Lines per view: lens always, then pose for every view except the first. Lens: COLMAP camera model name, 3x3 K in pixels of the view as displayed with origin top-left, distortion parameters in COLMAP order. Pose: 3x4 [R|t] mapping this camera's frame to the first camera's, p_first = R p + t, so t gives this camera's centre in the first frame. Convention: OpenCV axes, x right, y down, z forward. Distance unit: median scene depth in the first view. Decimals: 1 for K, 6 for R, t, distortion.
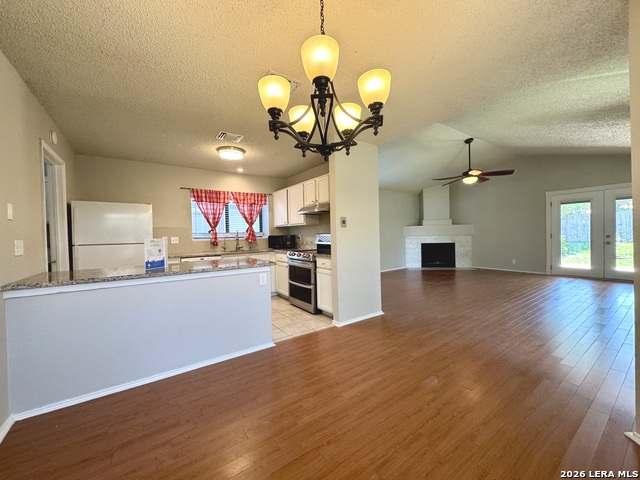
lens RADIAL K [[255.8, 0, 322.8], [0, 255.8, 240.2], [0, 0, 1]] dist [-0.006232, 0.001339]
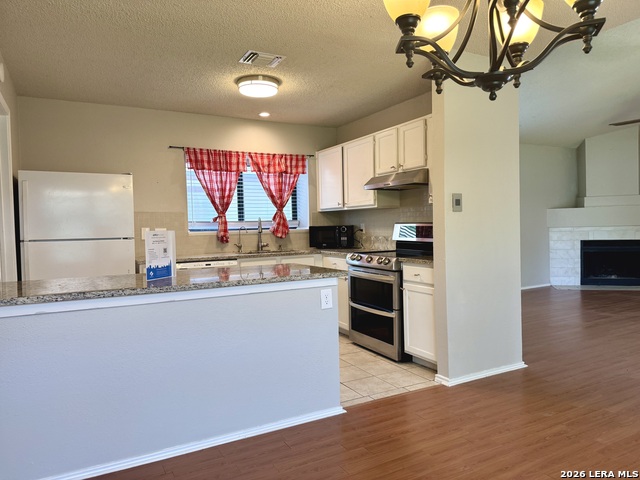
lens RADIAL K [[450.1, 0, 323.1], [0, 450.1, 239.0], [0, 0, 1]] dist [0.052907, -0.065398]
pose [[0.992982, 0.003834, -0.118200, -0.064929], [-0.002607, 0.999941, 0.010530, 0.000612], [0.118233, -0.010147, 0.992934, -0.024213]]
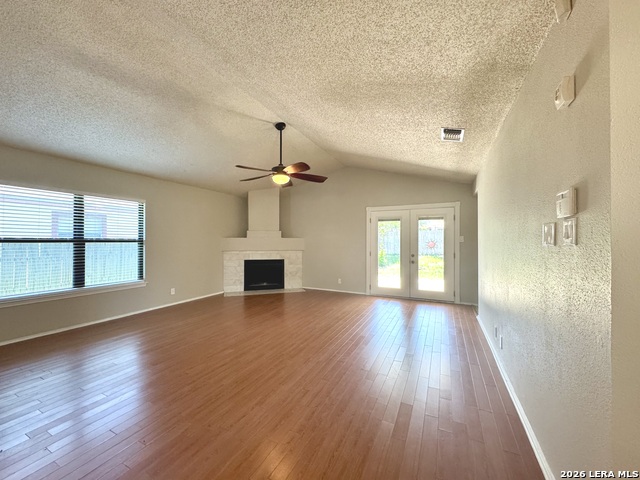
lens RADIAL K [[255.8, 0, 324.6], [0, 255.8, 241.2], [0, 0, 1]] dist [-0.006232, 0.001339]
pose [[0.868206, 0.027992, 0.495414, 0.330652], [-0.012331, 0.999316, -0.034854, -0.034369], [-0.496051, 0.024152, 0.867958, 0.308627]]
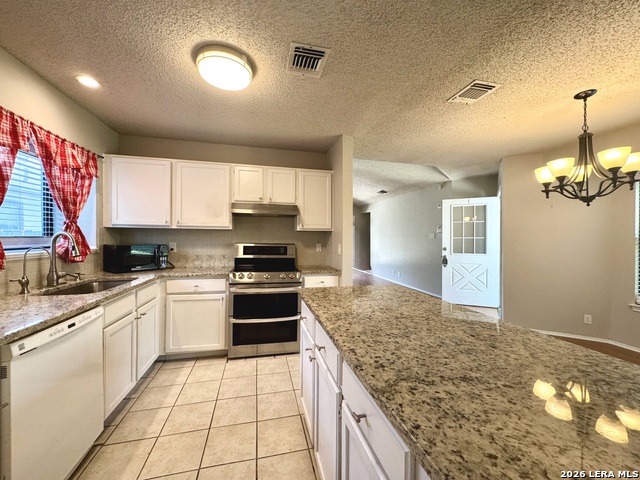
lens RADIAL K [[255.8, 0, 324.0], [0, 255.8, 237.7], [0, 0, 1]] dist [-0.006232, 0.001339]
pose [[0.360024, 0.025315, 0.932599, -0.557631], [0.003787, 0.999584, -0.028596, -0.018599], [-0.932935, 0.013827, 0.359779, 0.519376]]
